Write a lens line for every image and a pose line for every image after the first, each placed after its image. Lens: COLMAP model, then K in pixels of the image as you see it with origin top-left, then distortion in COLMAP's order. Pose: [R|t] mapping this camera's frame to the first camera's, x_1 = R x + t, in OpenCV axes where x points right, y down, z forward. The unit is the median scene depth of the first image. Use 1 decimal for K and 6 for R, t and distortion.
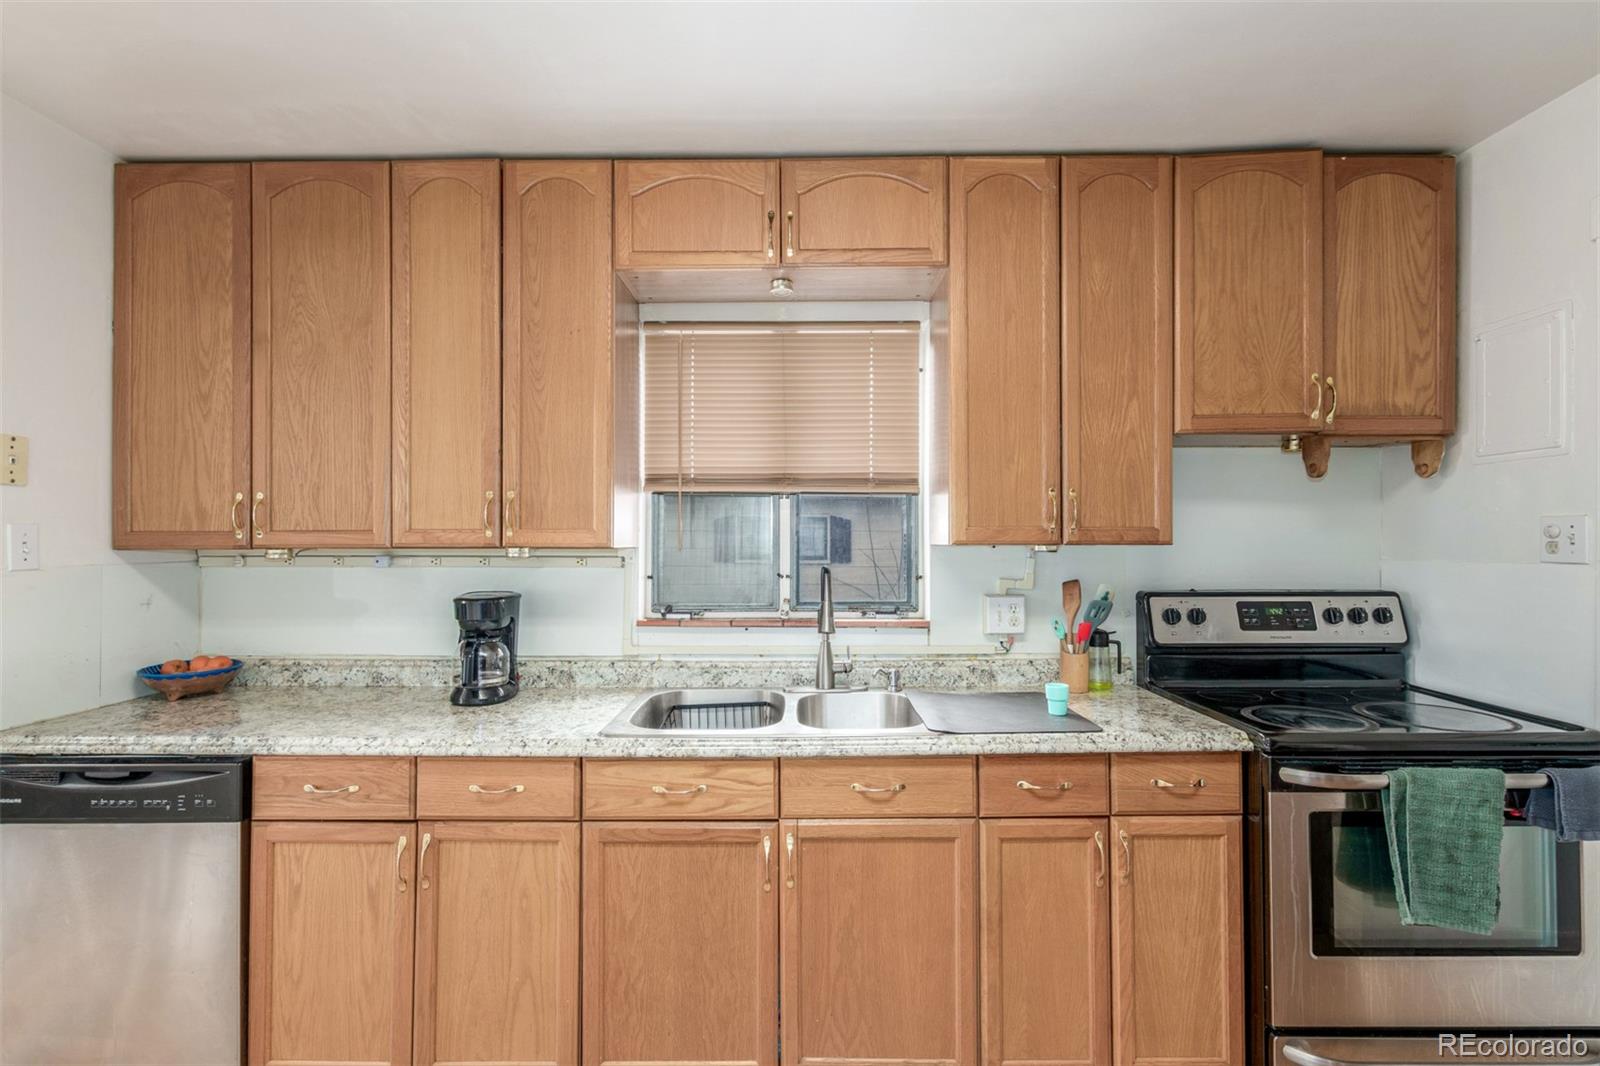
lens RADIAL K [[731.0, 0, 796.8], [0, 731.0, 535.7], [0, 0, 1]] dist [0.004200, -0.000712]
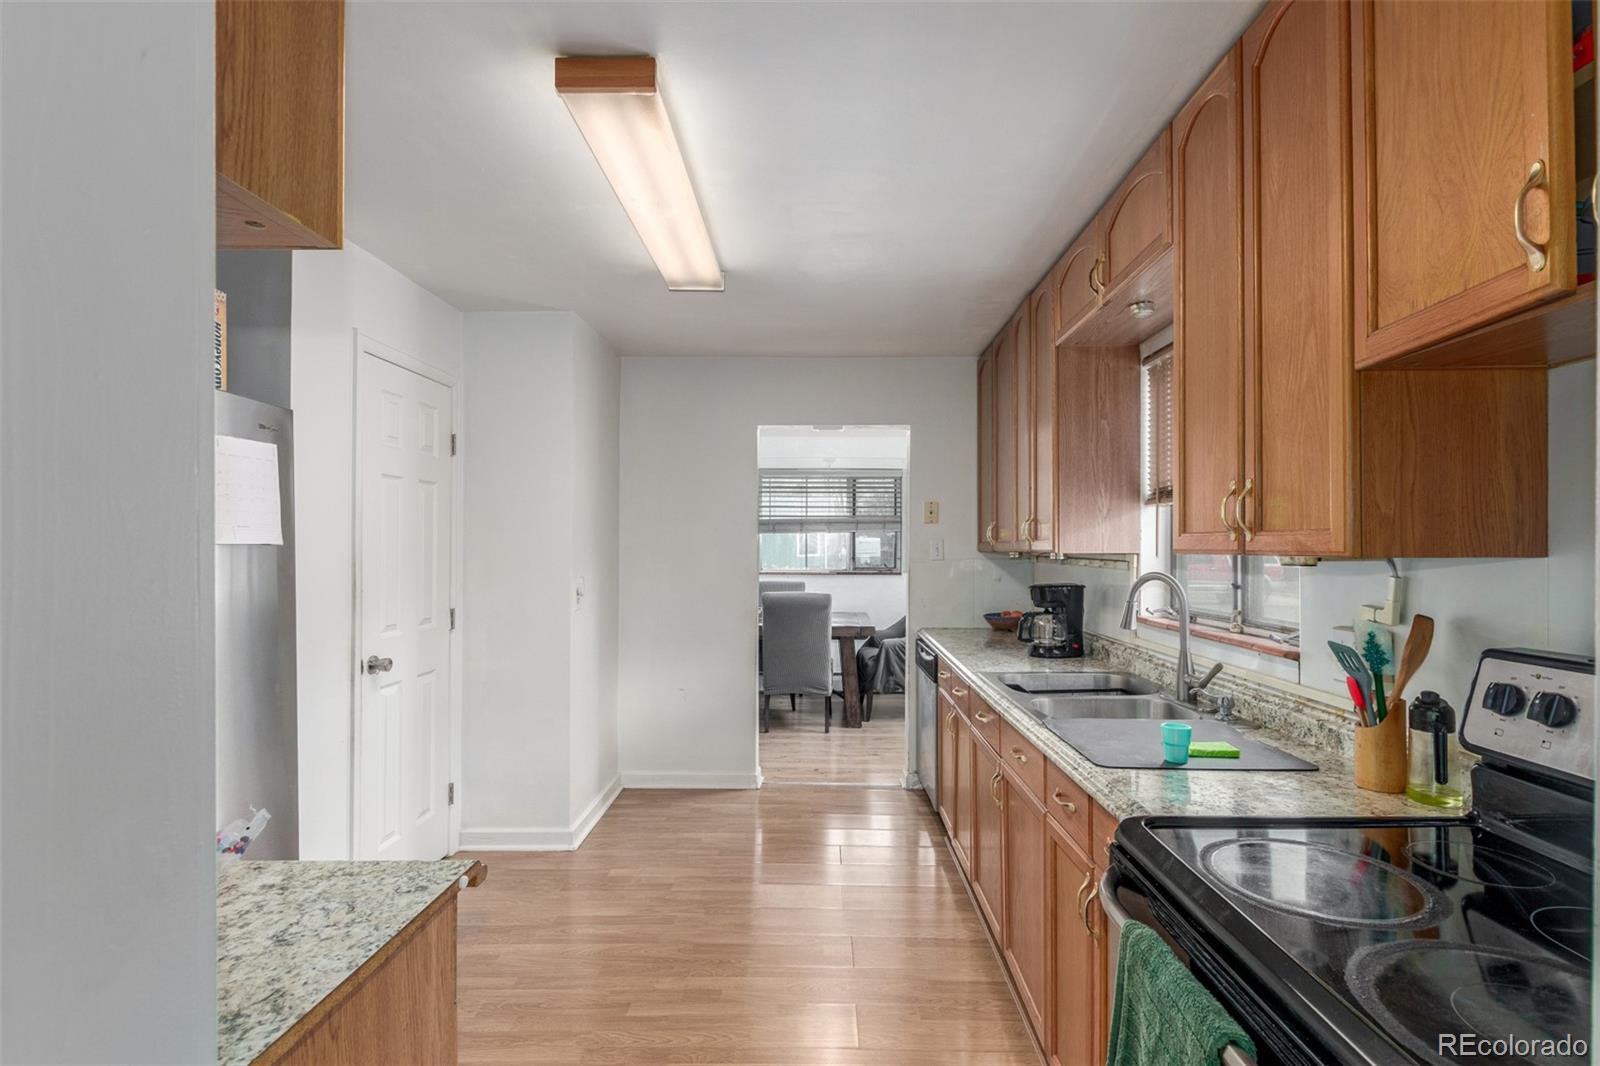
lens RADIAL K [[731.0, 0, 804.1], [0, 731.0, 540.5], [0, 0, 1]] dist [0.004200, -0.000712]
pose [[-0.005006, -0.008453, -0.999952, 1.047613], [0.004510, 0.999954, -0.008476, 0.002240], [0.999977, -0.004552, -0.004967, 0.520796]]
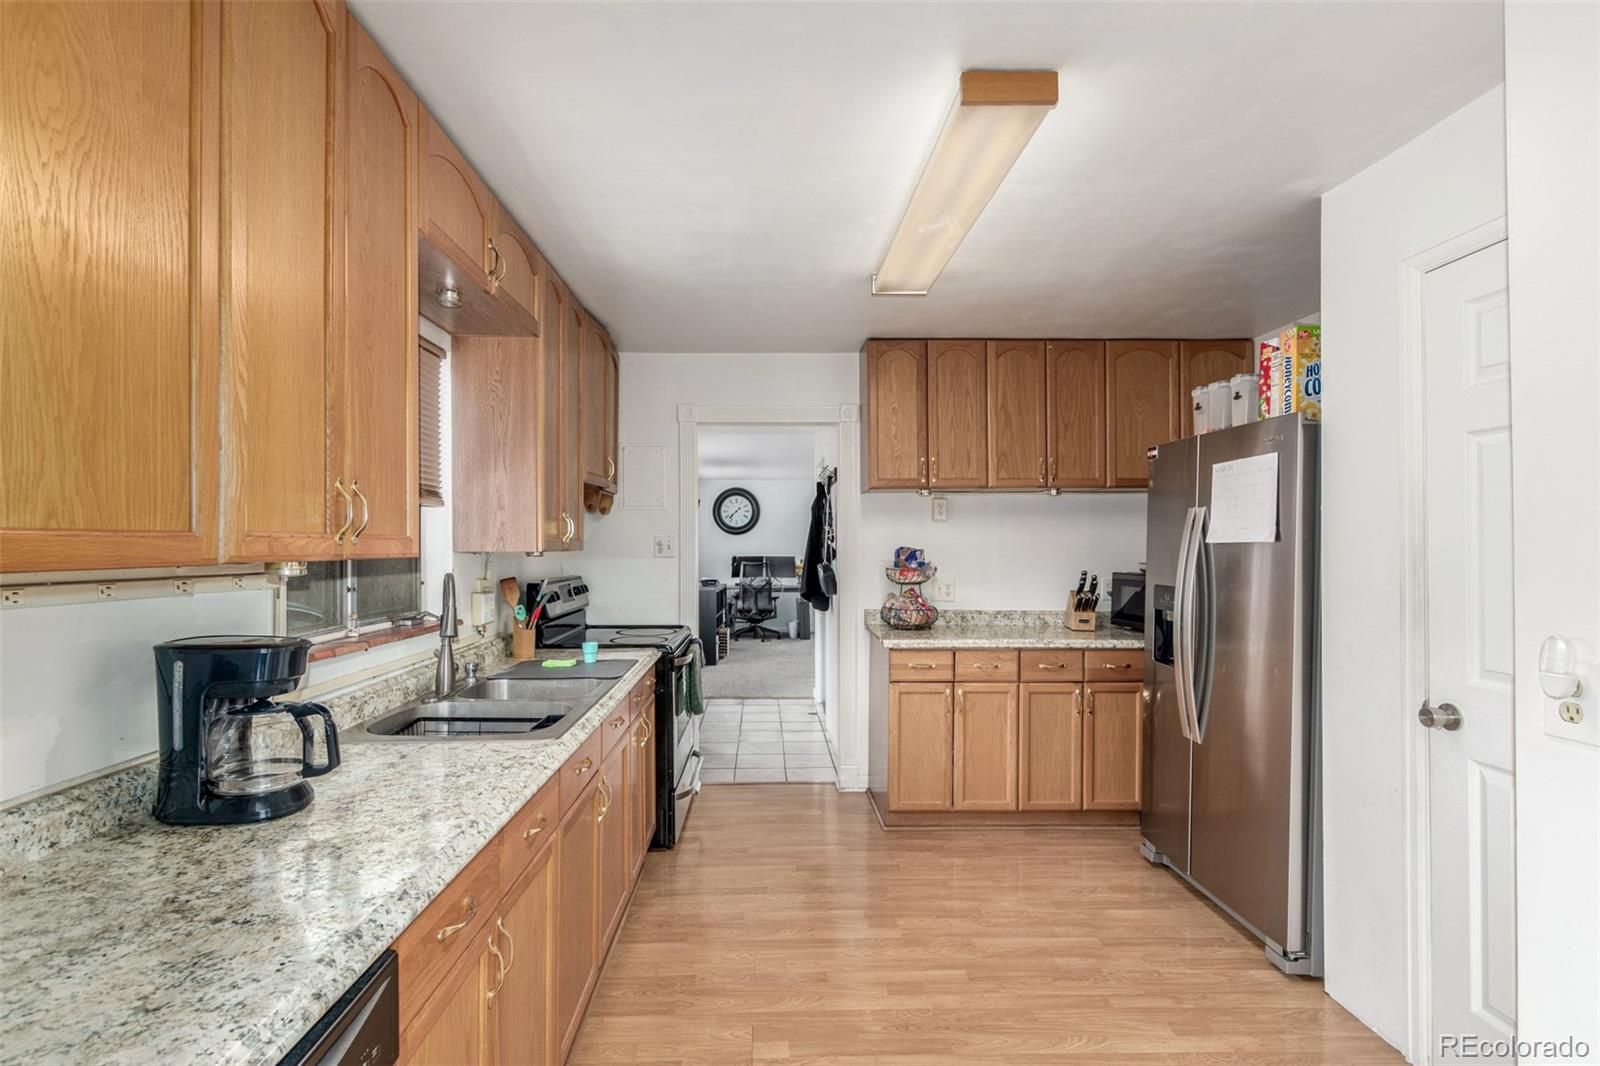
lens RADIAL K [[731.0, 0, 769.2], [0, 731.0, 542.3], [0, 0, 1]] dist [0.004200, -0.000712]
pose [[-0.001106, 0.005632, 0.999984, -1.028803], [-0.004047, 0.999976, -0.005637, 0.001703], [-0.999991, -0.004053, -0.001083, 0.560119]]
